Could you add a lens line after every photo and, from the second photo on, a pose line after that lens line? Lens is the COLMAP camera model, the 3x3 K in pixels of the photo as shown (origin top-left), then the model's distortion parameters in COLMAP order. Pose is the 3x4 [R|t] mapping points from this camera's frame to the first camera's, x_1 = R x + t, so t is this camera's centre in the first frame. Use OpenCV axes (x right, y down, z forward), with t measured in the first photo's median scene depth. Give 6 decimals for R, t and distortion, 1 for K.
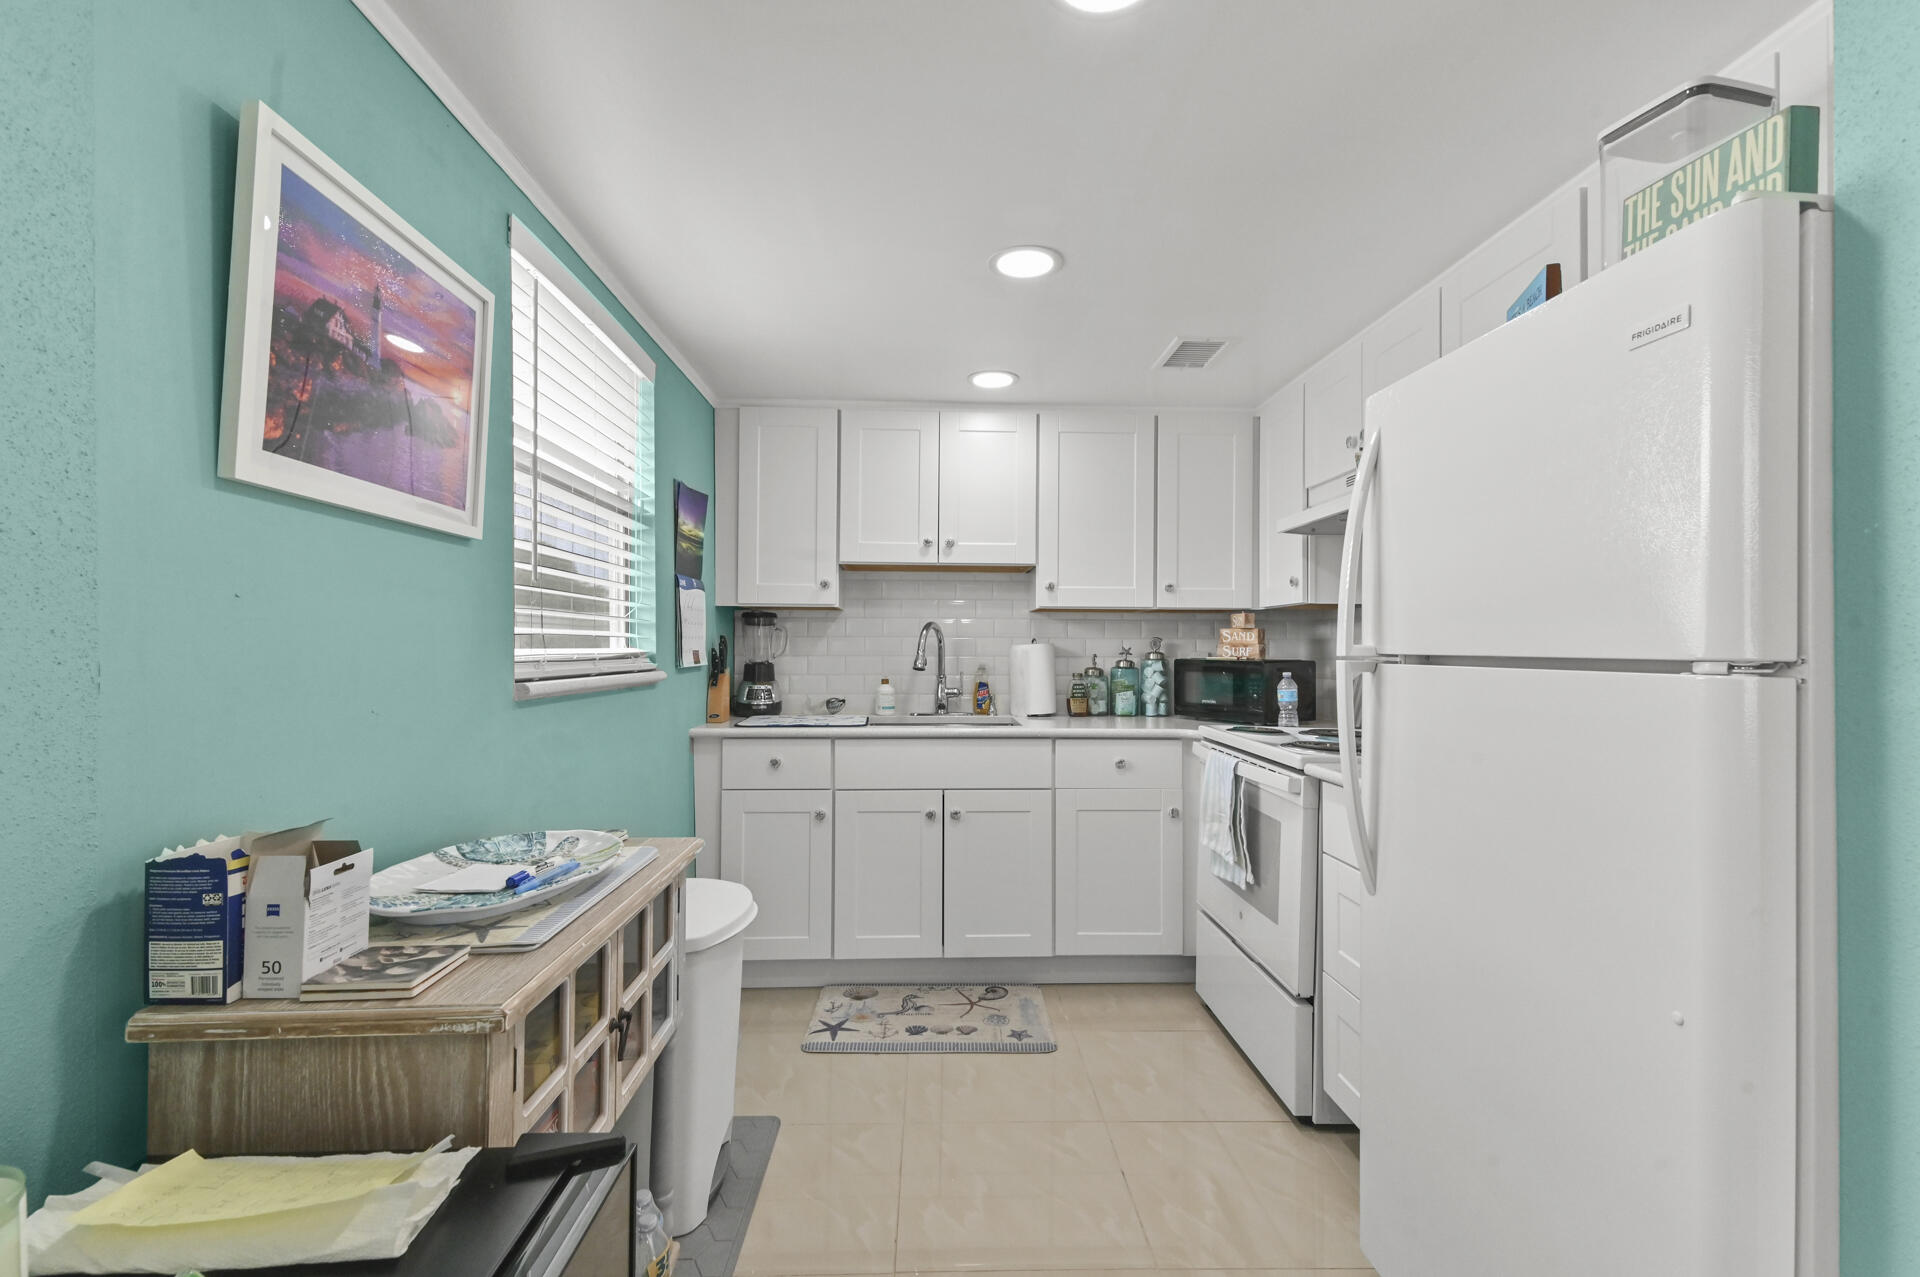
lens RADIAL K [[862.1, 0, 961.8], [0, 862.1, 642.2], [0, 0, 1]] dist [0.025010, -0.004043]
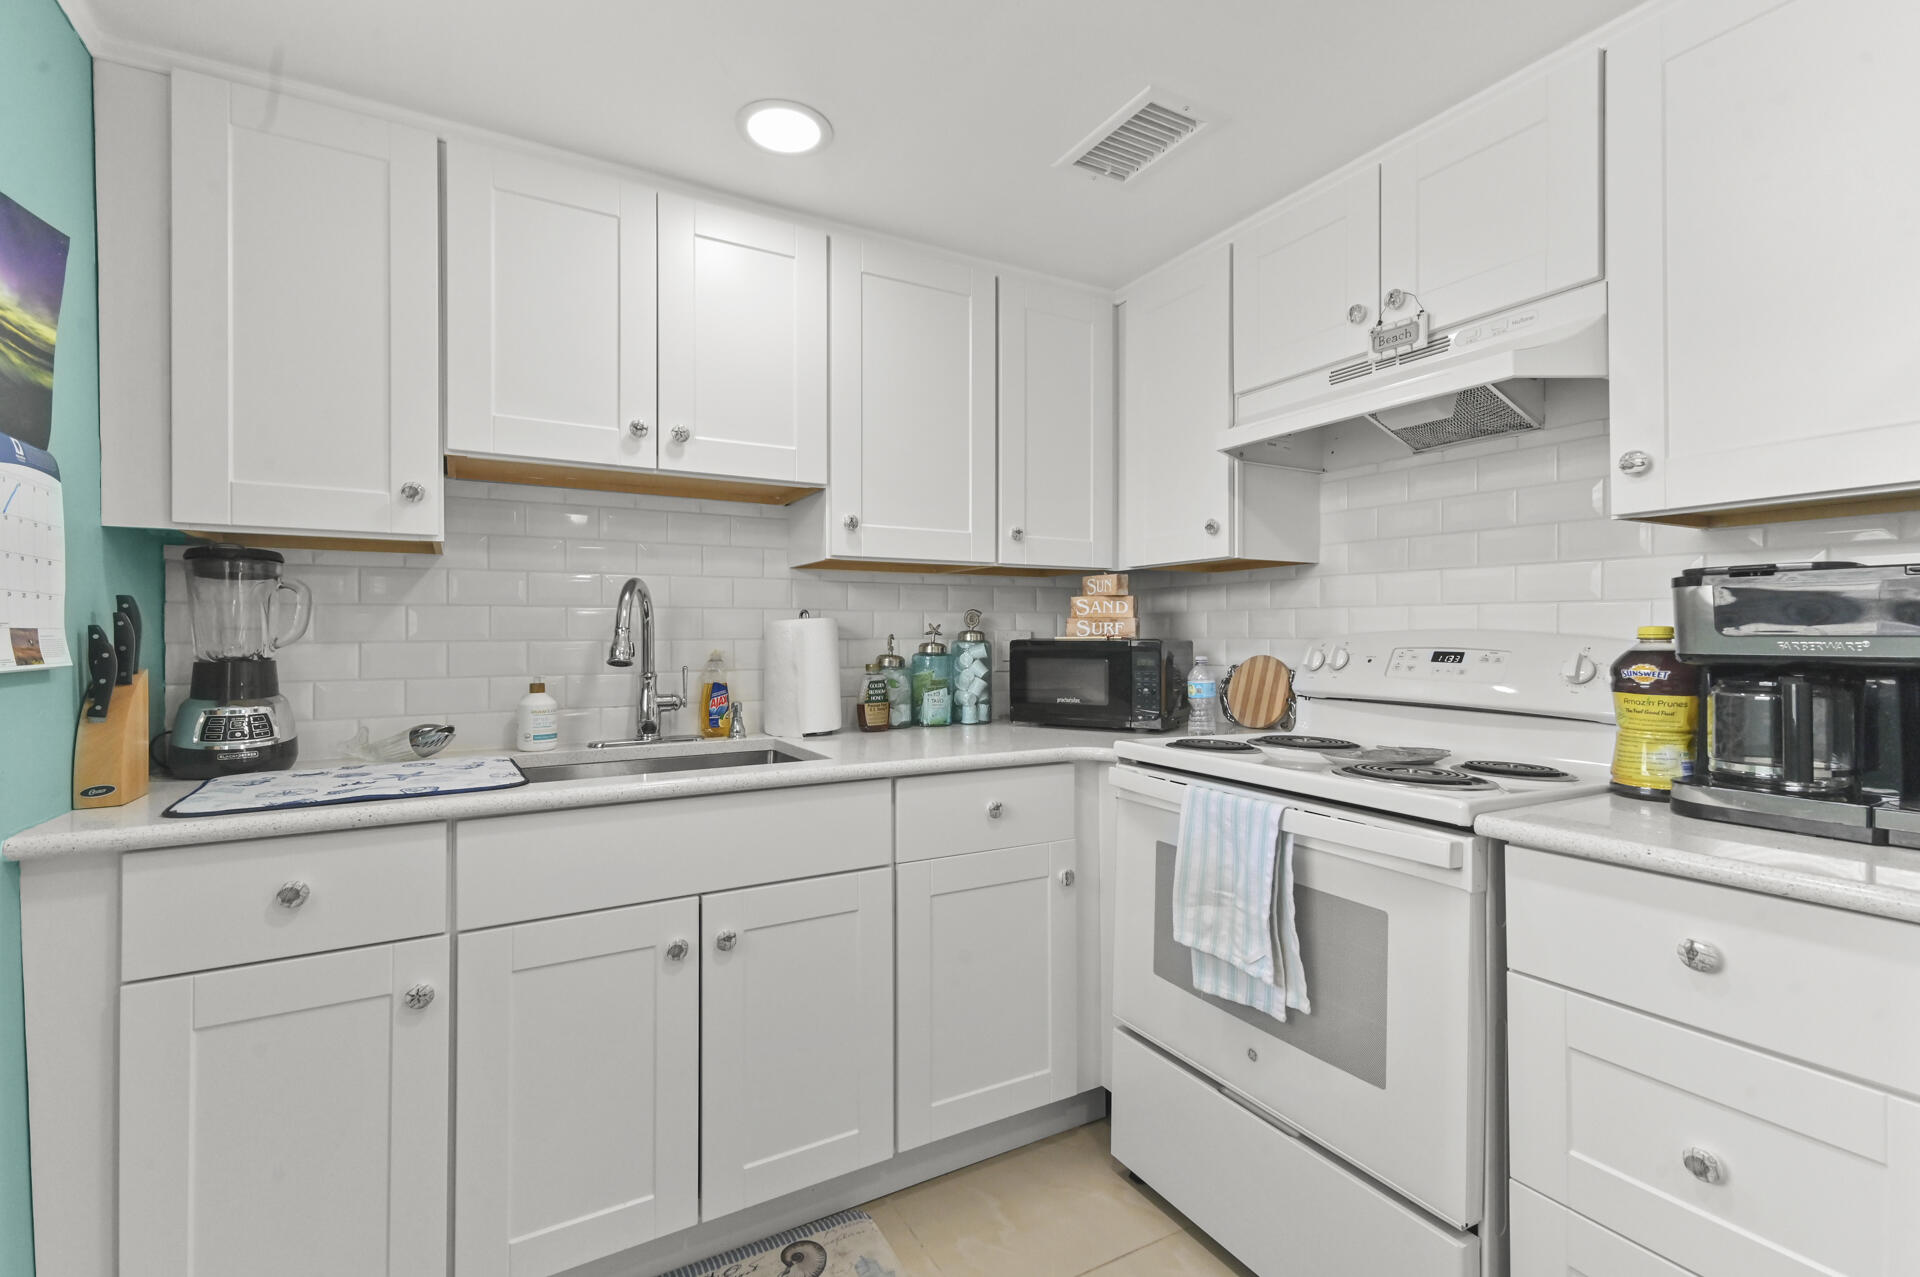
lens RADIAL K [[862.1, 0, 957.2], [0, 862.1, 629.5], [0, 0, 1]] dist [0.025010, -0.004043]
pose [[0.889836, -0.005192, 0.456252, -0.109739], [0.005344, 0.999985, 0.000957, 0.010444], [-0.456250, 0.001586, 0.889850, 0.426460]]
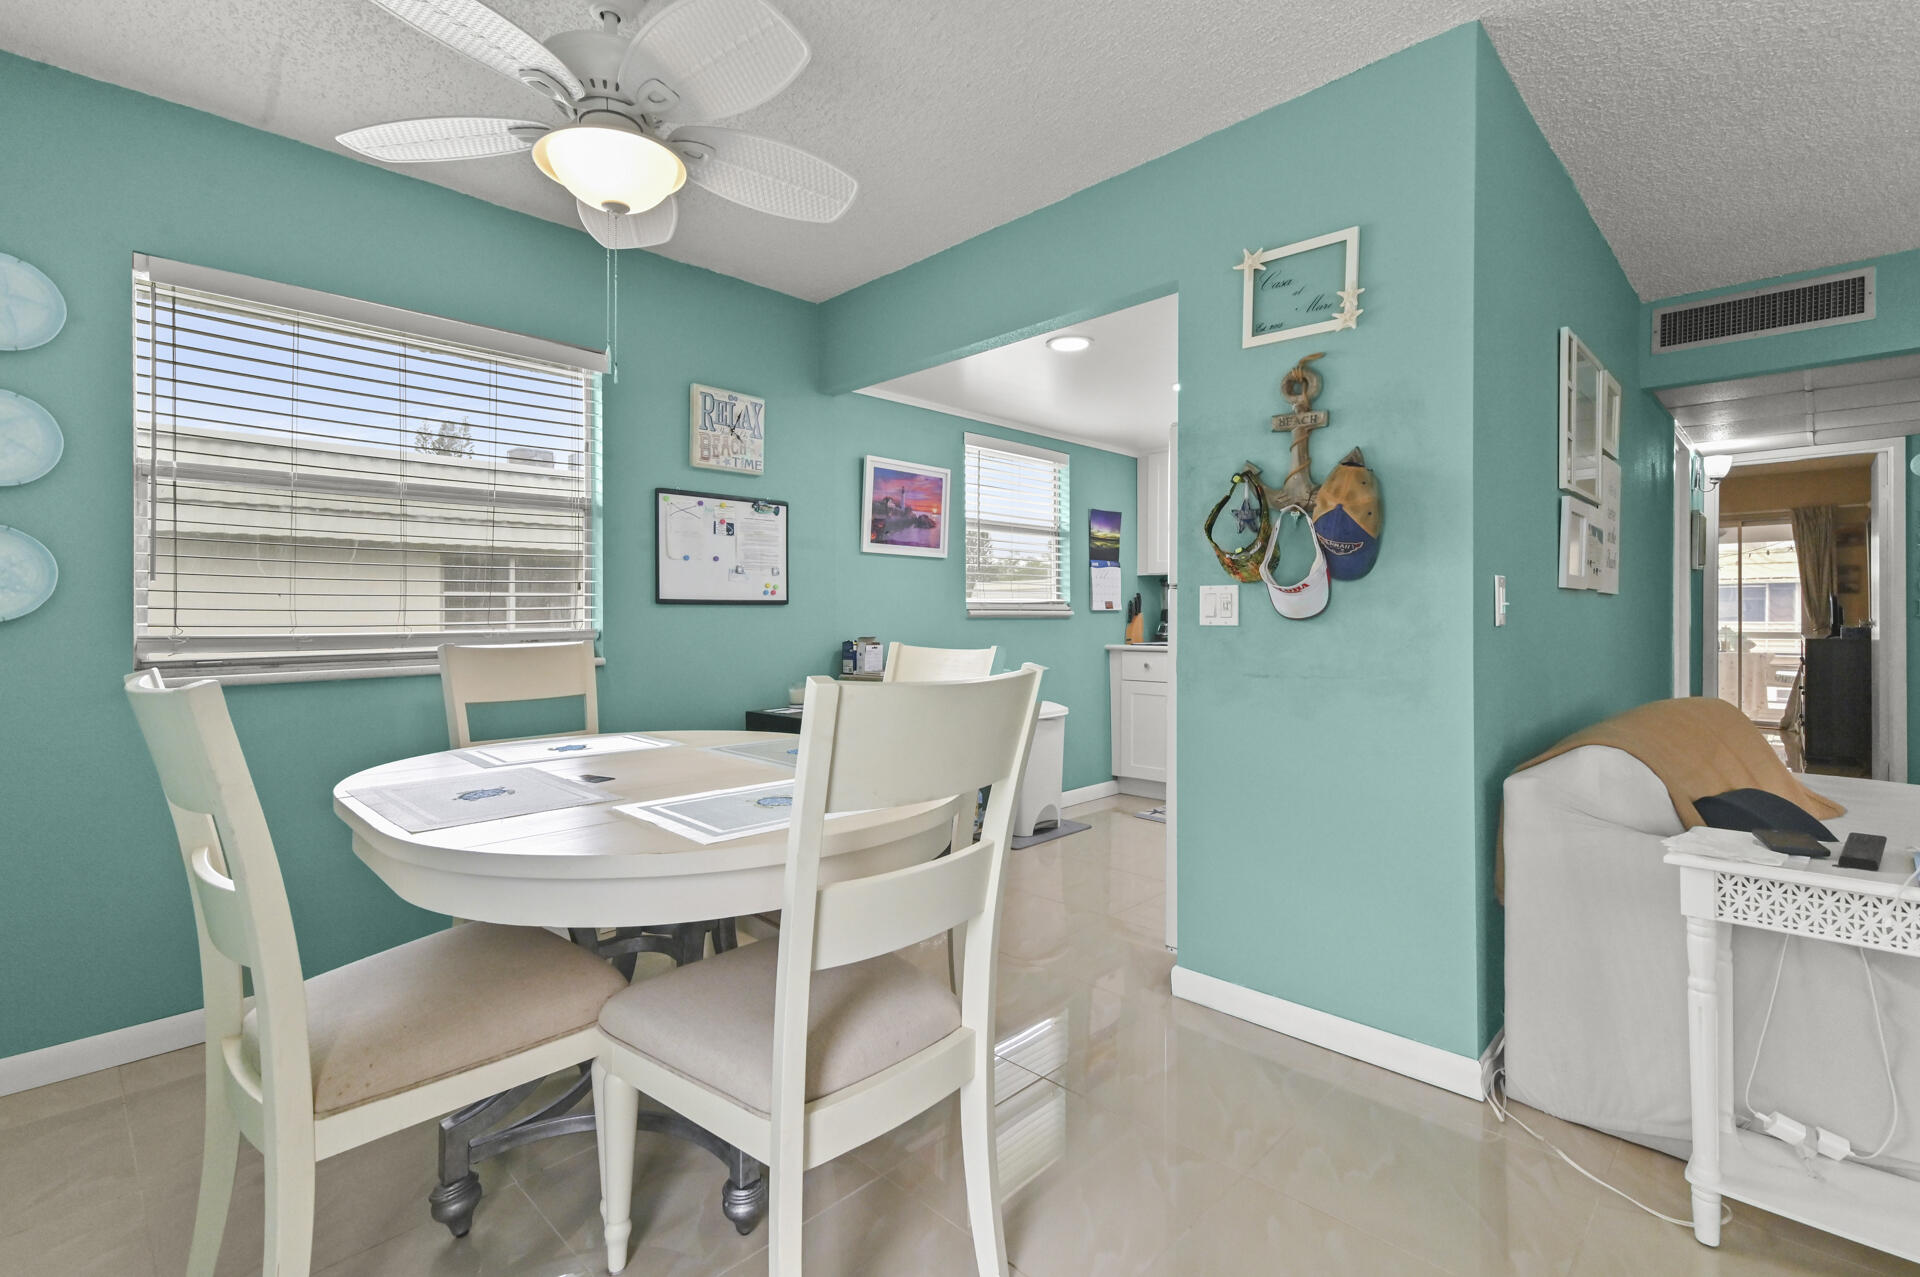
lens RADIAL K [[862.1, 0, 949.3], [0, 862.1, 617.6], [0, 0, 1]] dist [0.025010, -0.004043]
pose [[0.685192, -0.003595, -0.728353, 0.694963], [0.009431, 0.999948, 0.003936, 0.029810], [0.728301, -0.009566, 0.685190, -0.424016]]
